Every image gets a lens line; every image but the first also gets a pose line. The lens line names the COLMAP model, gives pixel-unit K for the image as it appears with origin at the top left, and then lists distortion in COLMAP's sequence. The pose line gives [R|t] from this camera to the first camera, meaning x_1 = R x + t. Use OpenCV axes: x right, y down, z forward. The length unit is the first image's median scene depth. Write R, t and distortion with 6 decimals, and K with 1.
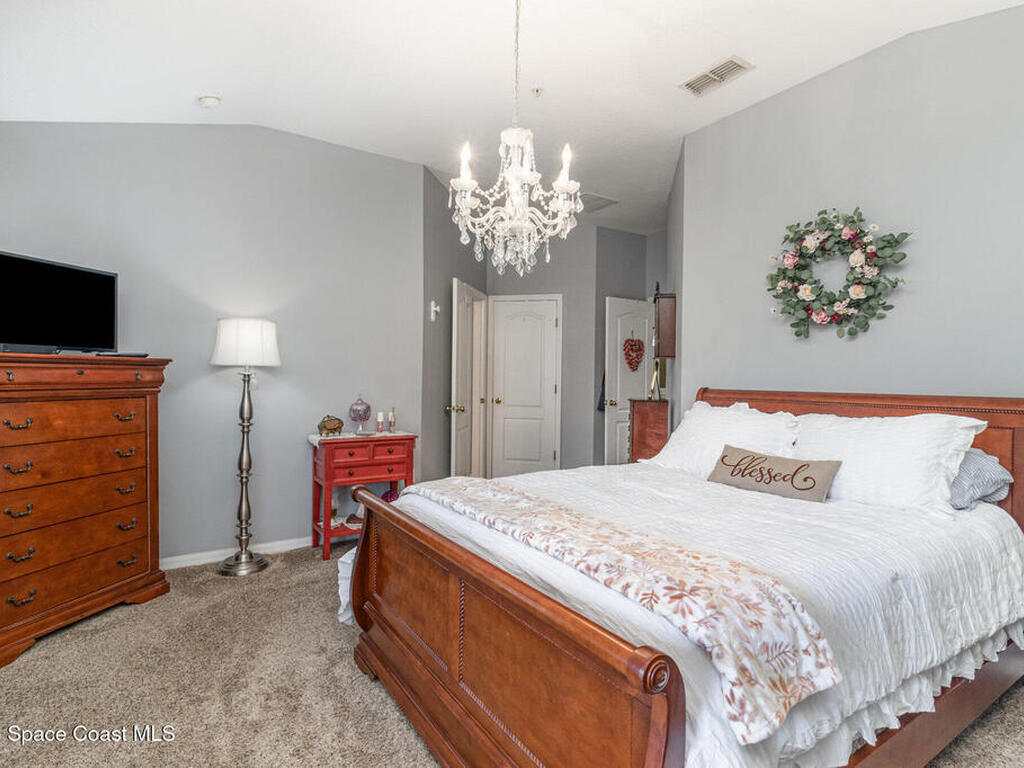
lens RADIAL K [[532.7, 0, 514.3], [0, 532.7, 375.7], [0, 0, 1]] dist [-0.001000, -0.000236]
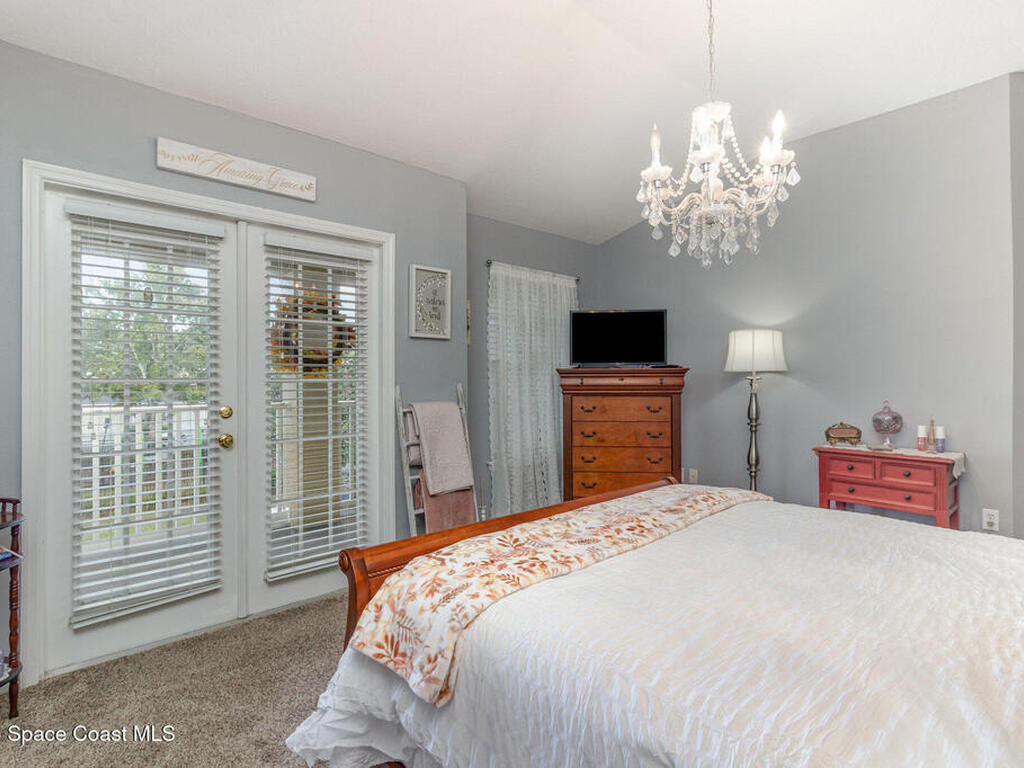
lens RADIAL K [[536.7, 0, 512.1], [0, 536.7, 395.3], [0, 0, 1]] dist [0.001427, 0.000107]
pose [[0.152643, 0.019687, -0.988085, 0.584900], [0.004242, 0.999779, 0.020575, 0.007530], [0.988272, -0.007332, 0.152525, 0.379484]]
